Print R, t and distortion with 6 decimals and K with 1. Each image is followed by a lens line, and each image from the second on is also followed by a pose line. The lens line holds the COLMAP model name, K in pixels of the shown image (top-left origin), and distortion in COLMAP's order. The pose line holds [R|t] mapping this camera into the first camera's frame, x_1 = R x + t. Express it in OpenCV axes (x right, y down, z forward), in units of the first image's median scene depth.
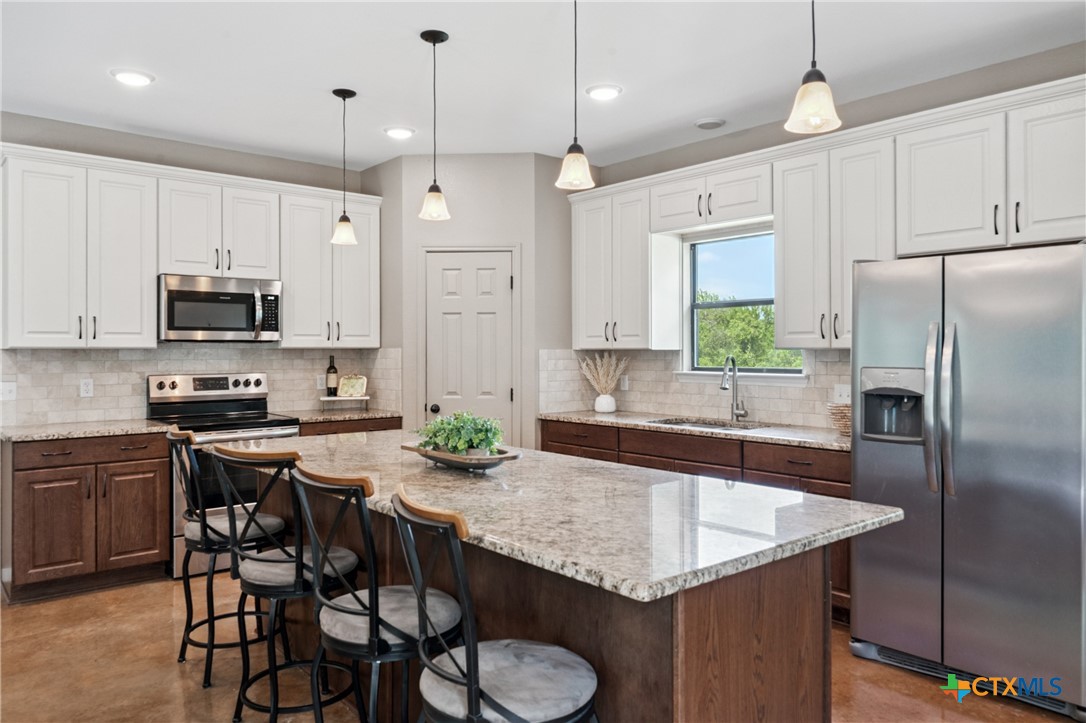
lens RADIAL K [[757.0, 0, 543.0], [0, 757.0, 361.5], [0, 0, 1]] dist [-0.001502, -0.001547]
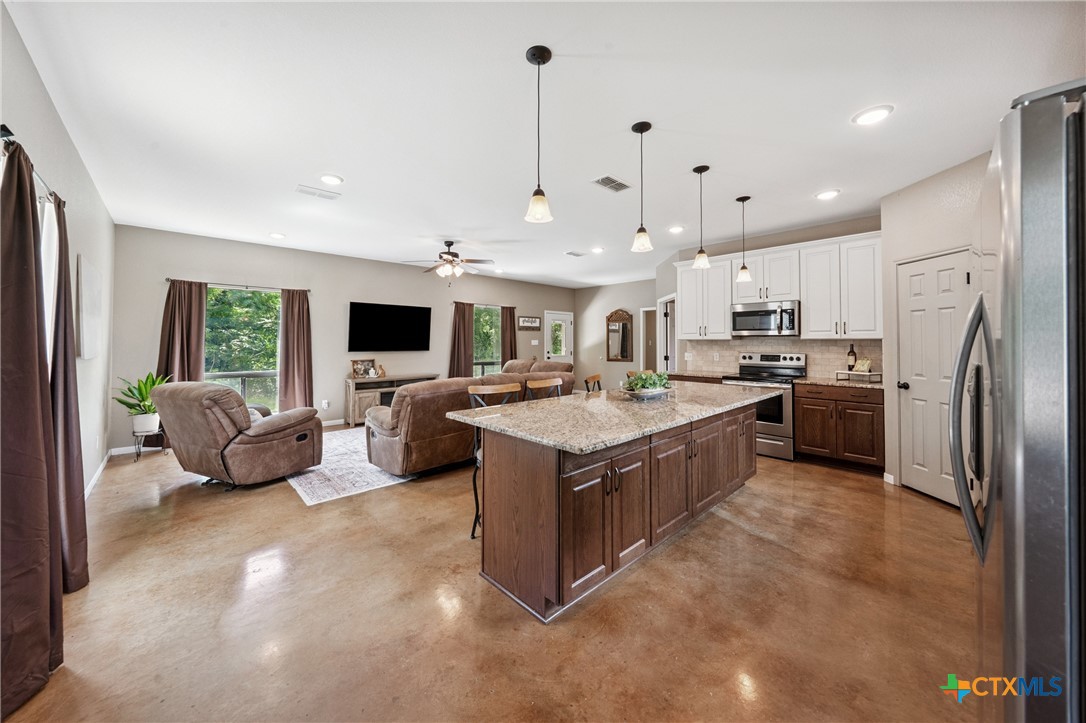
lens RADIAL K [[391.8, 0, 542.8], [0, 391.8, 342.8], [0, 0, 1]] dist [-0.000263, -0.000008]
pose [[0.056545, 0.003774, -0.998393, 0.525261], [-0.016029, 0.999867, 0.002872, -0.002745], [0.998271, 0.015841, 0.056598, 0.379163]]
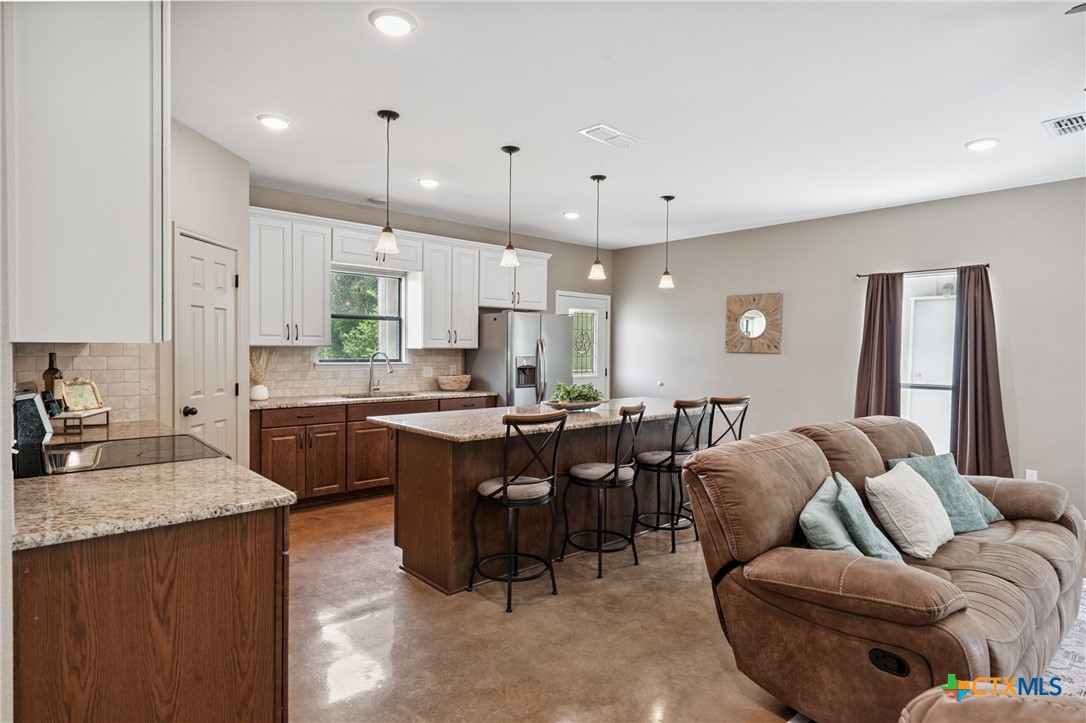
lens RADIAL K [[609.5, 0, 543.0], [0, 609.5, 361.5], [0, 0, 1]] dist [0.000825, 0.000105]
pose [[-0.043660, -0.019671, 0.998853, -0.957440], [0.005865, 0.999784, 0.019946, -0.009295], [-0.999029, 0.006729, -0.043536, 0.662329]]
